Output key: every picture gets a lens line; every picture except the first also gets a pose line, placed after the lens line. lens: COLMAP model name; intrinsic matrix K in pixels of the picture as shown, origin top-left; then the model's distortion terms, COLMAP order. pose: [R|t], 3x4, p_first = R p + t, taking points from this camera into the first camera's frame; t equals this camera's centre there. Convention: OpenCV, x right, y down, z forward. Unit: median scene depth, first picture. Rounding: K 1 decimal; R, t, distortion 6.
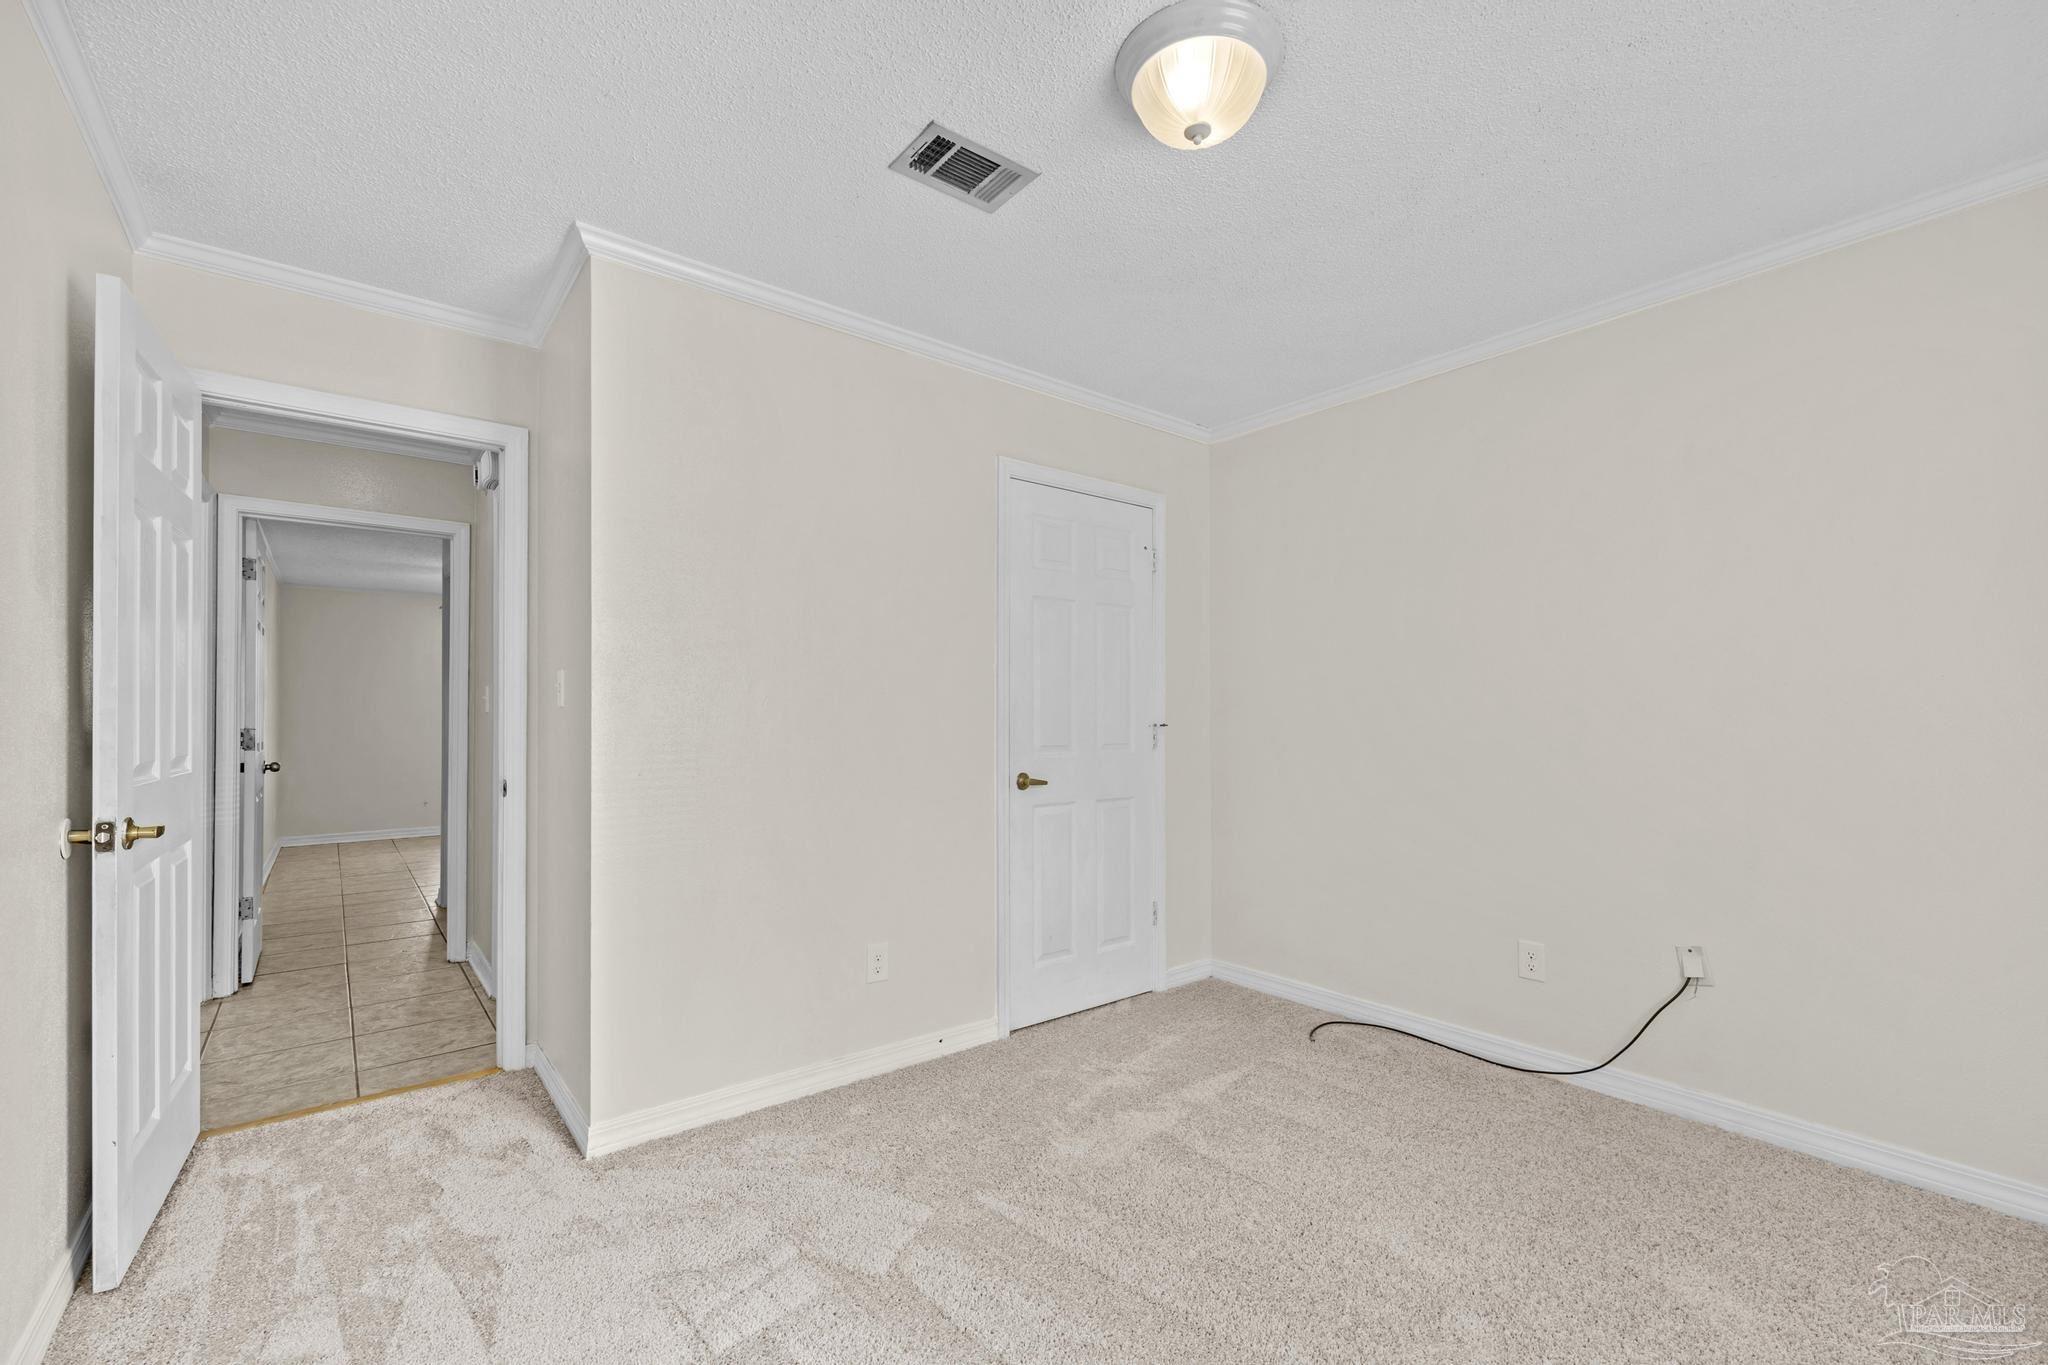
lens RADIAL K [[868.7, 0, 1013.6], [0, 868.7, 709.2], [0, 0, 1]] dist [0.003501, 0.000330]
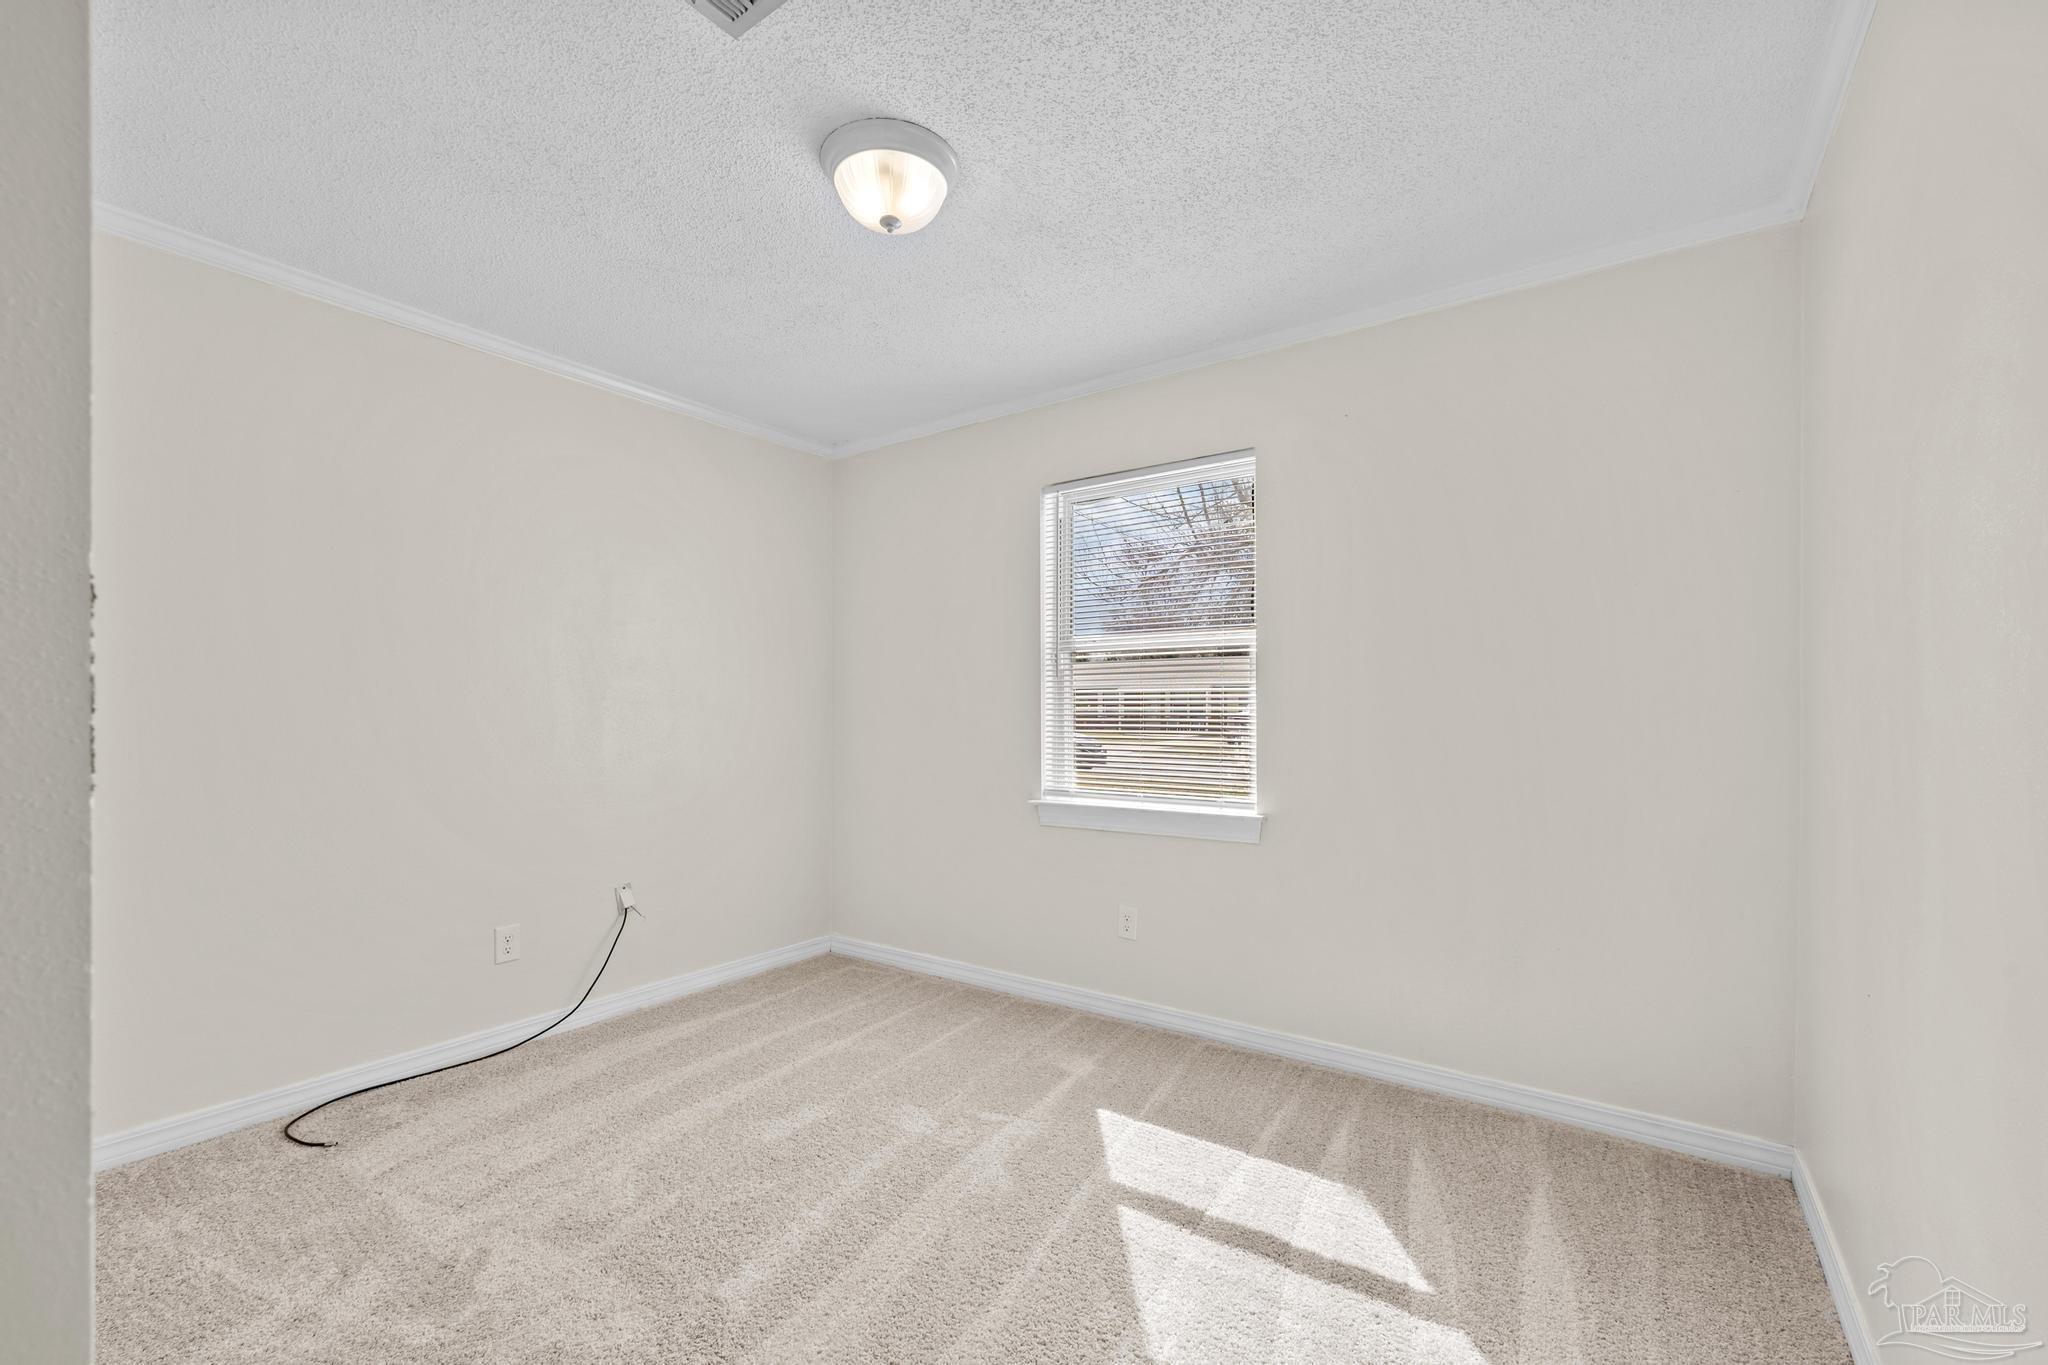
lens RADIAL K [[868.7, 0, 1013.6], [0, 868.7, 709.2], [0, 0, 1]] dist [0.003501, 0.000330]
pose [[-0.258165, -0.006658, 0.966078, -0.588855], [-0.004975, 0.999972, 0.005562, -0.006003], [-0.966088, -0.003370, -0.258191, 0.681165]]
